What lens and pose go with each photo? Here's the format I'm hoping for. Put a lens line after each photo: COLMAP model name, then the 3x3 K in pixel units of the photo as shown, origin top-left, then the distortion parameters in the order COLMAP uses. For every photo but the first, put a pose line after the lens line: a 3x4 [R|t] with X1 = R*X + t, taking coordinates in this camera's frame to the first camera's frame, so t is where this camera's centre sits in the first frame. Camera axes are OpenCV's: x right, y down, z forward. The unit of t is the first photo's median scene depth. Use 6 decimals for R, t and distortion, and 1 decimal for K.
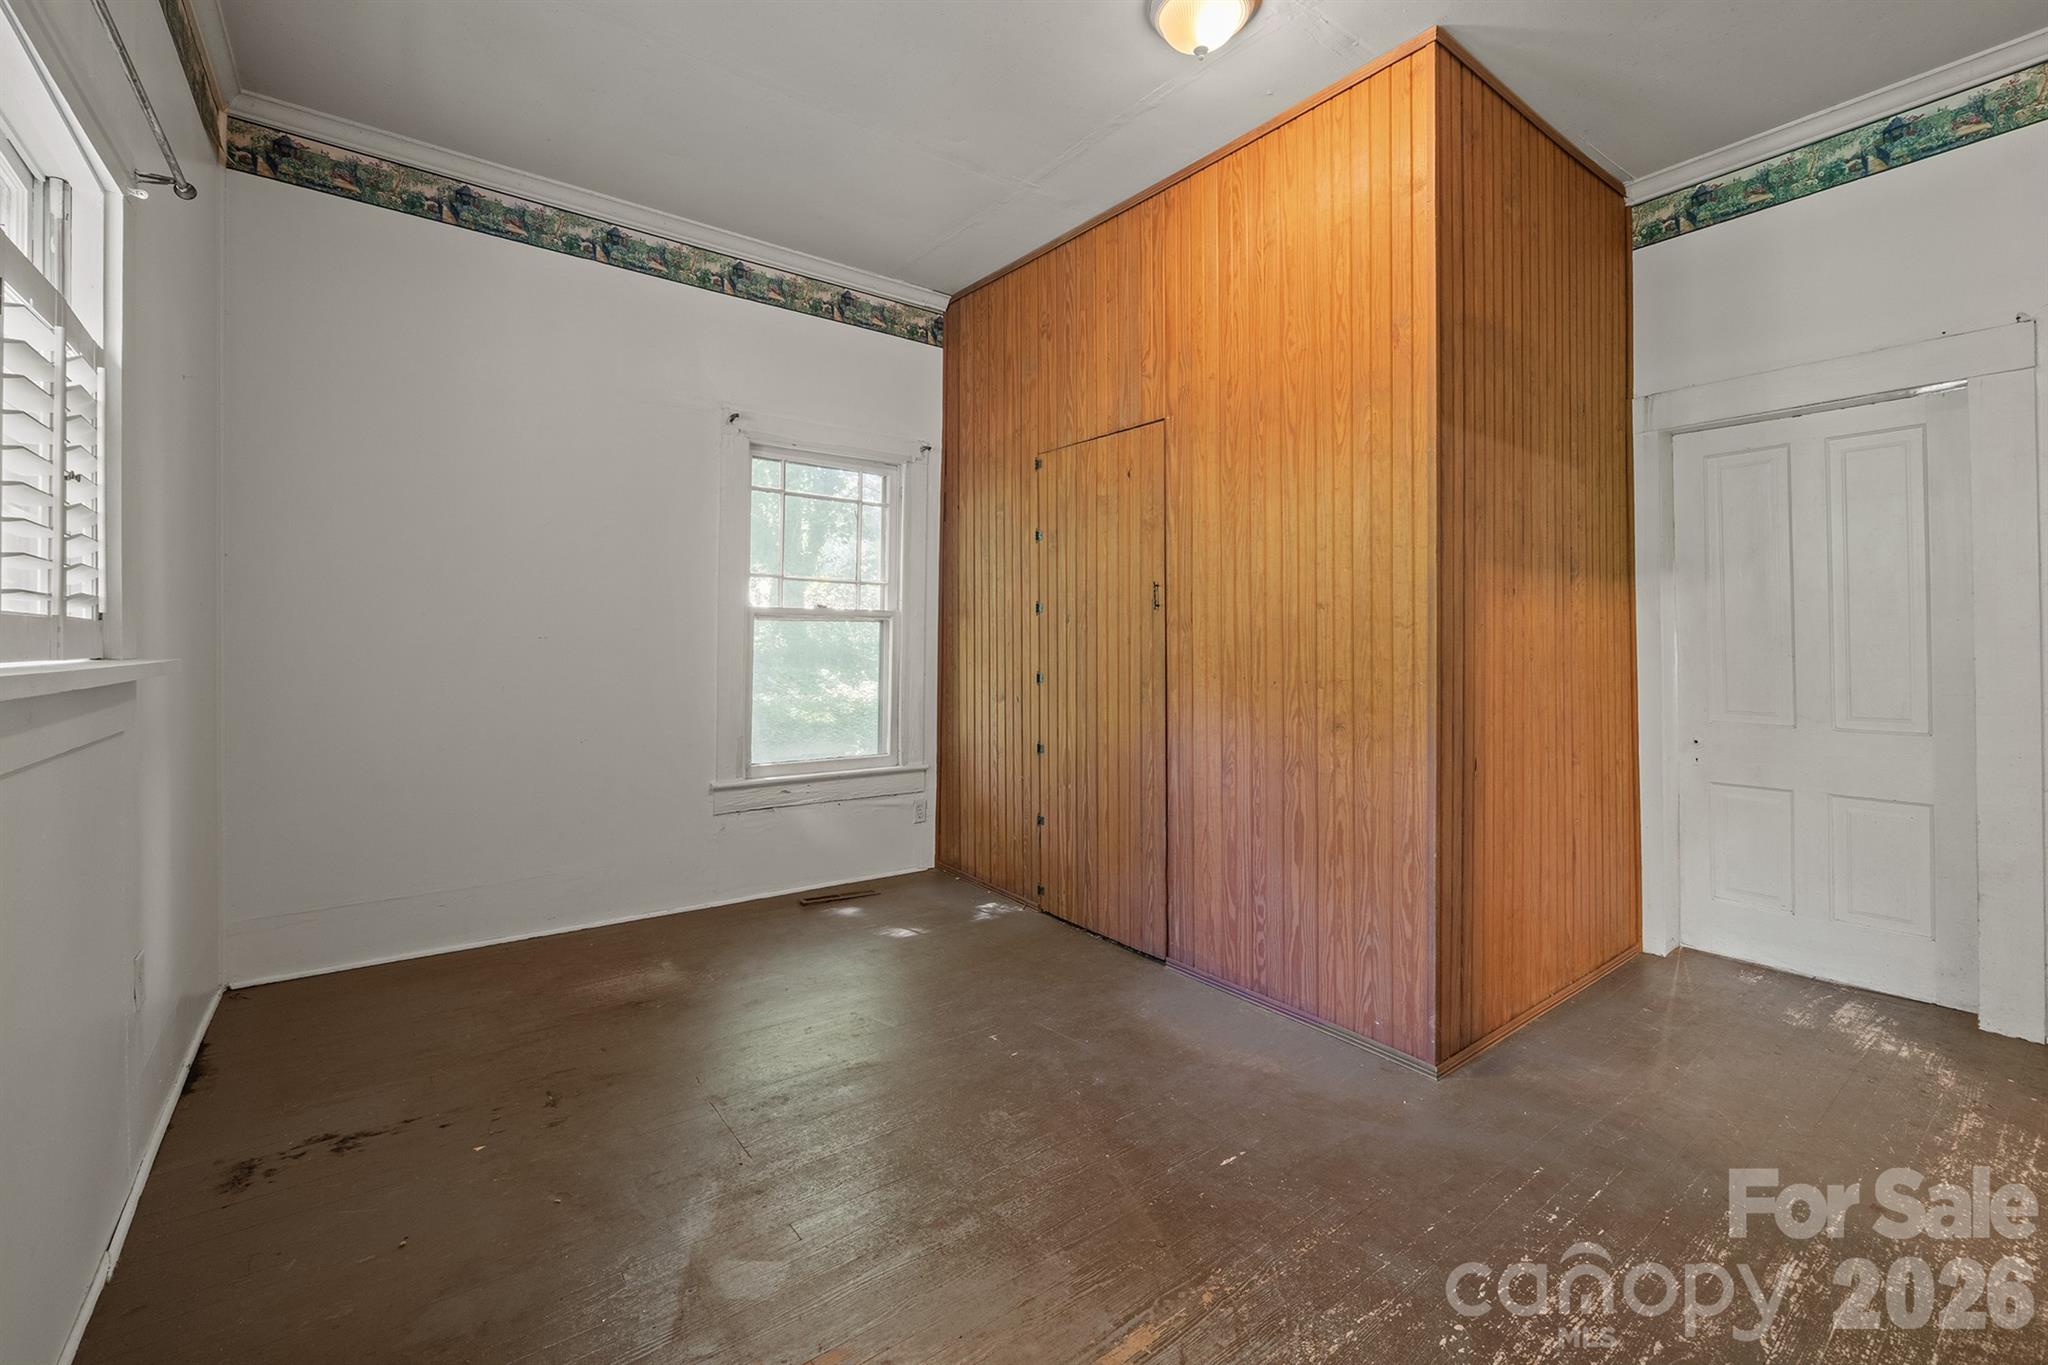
lens RADIAL K [[871.5, 0, 1029.3], [0, 871.5, 618.1], [0, 0, 1]] dist [-0.007921, -0.000011]
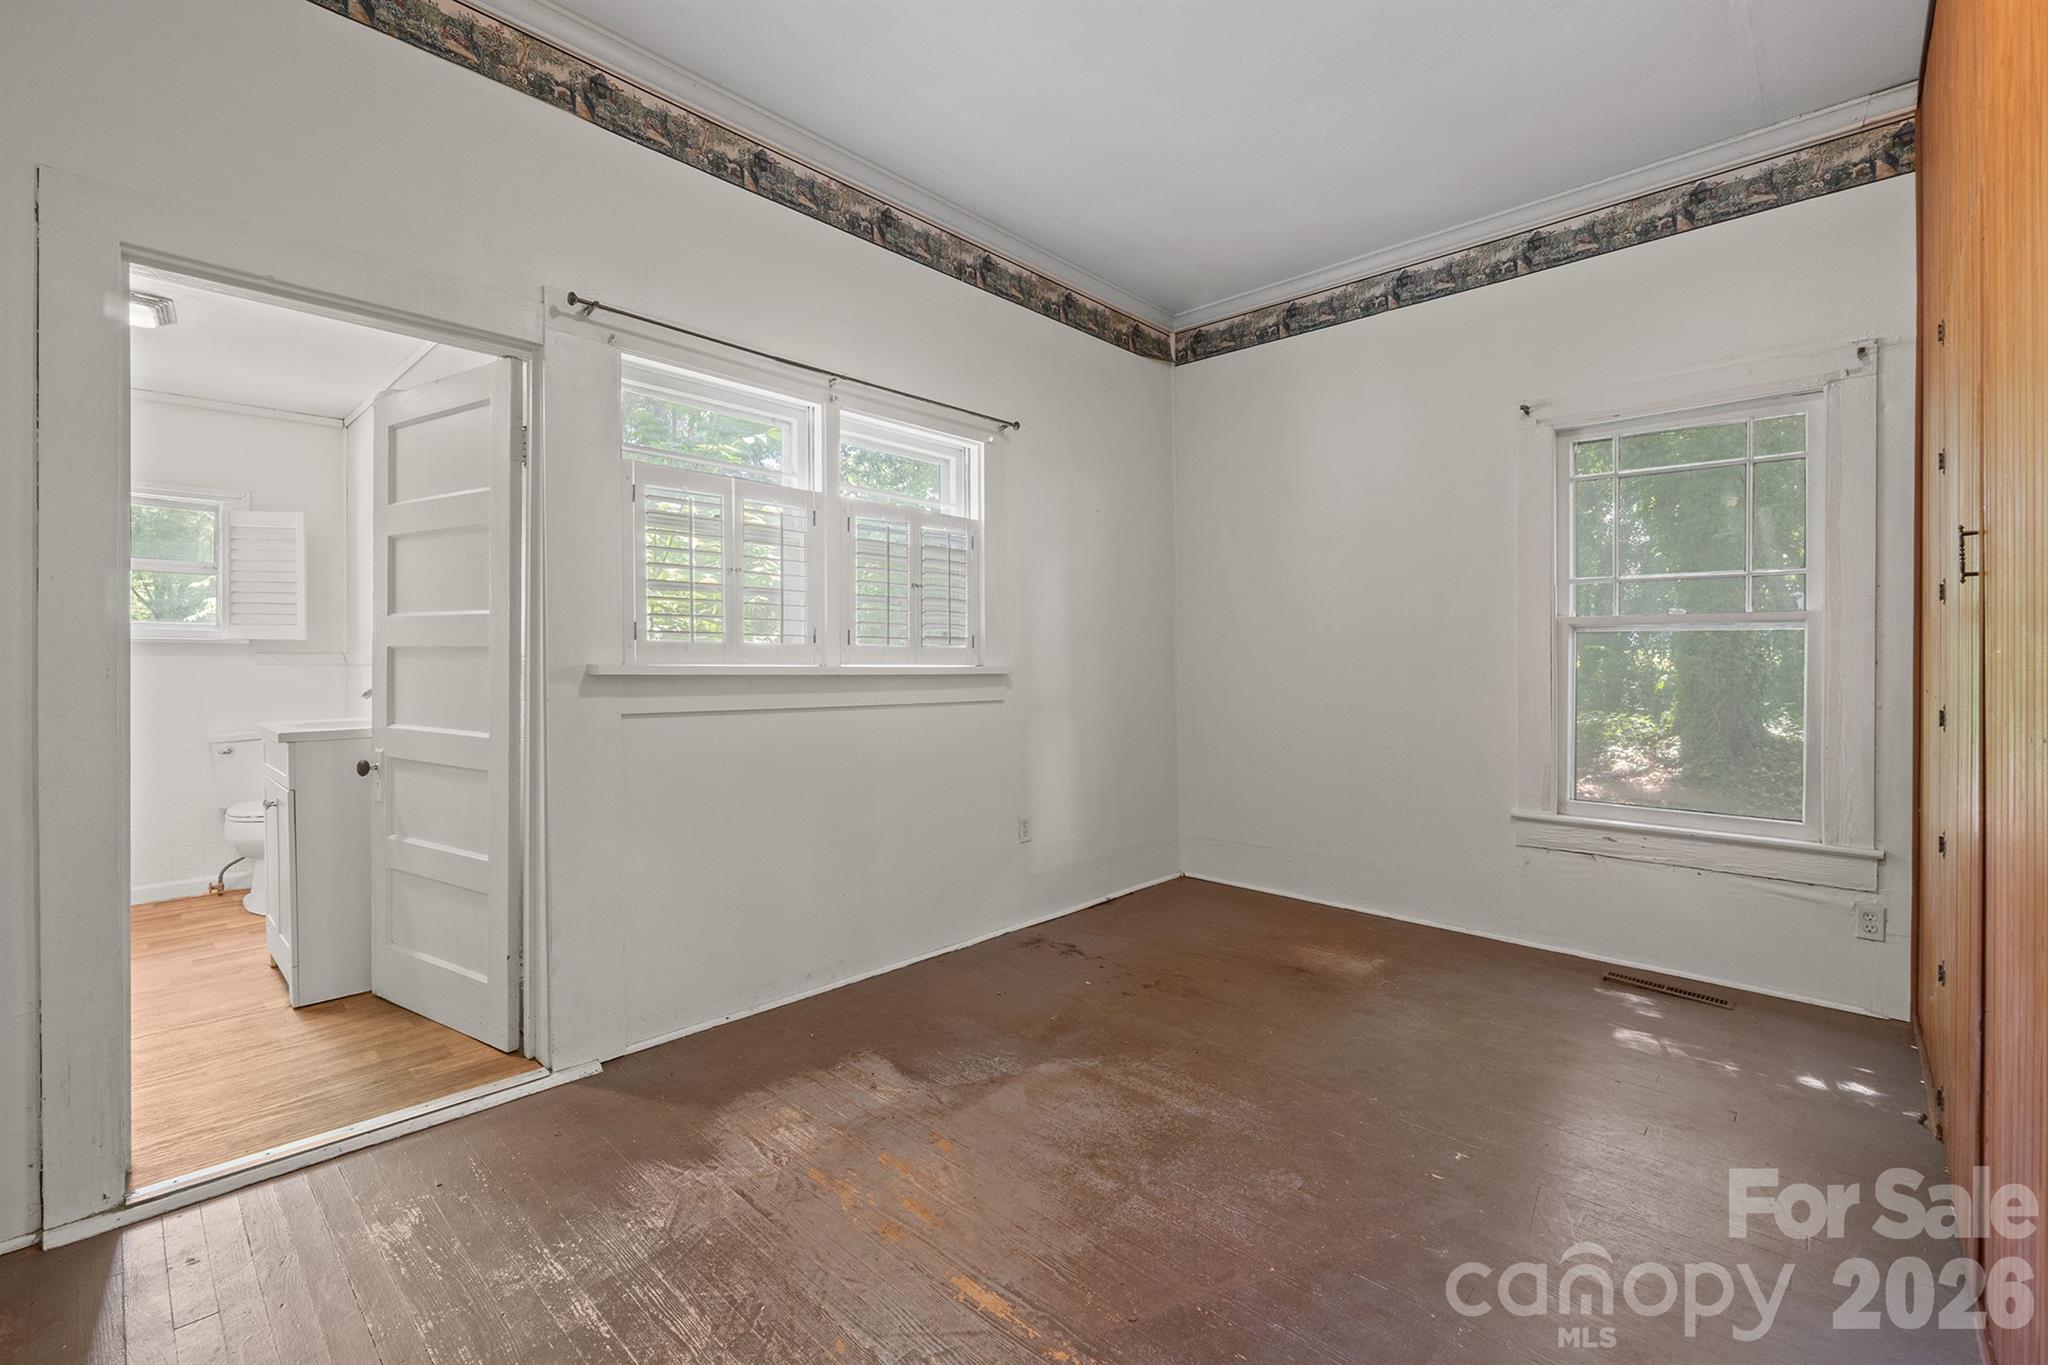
lens RADIAL K [[859.1, 0, 1029.1], [0, 859.1, 657.0], [0, 0, 1]] dist [-0.007306, -0.000344]
pose [[0.161420, -0.009851, -0.986837, 0.582084], [0.026371, 0.999636, -0.005665, 0.022252], [0.986533, -0.025109, 0.161621, 0.440466]]
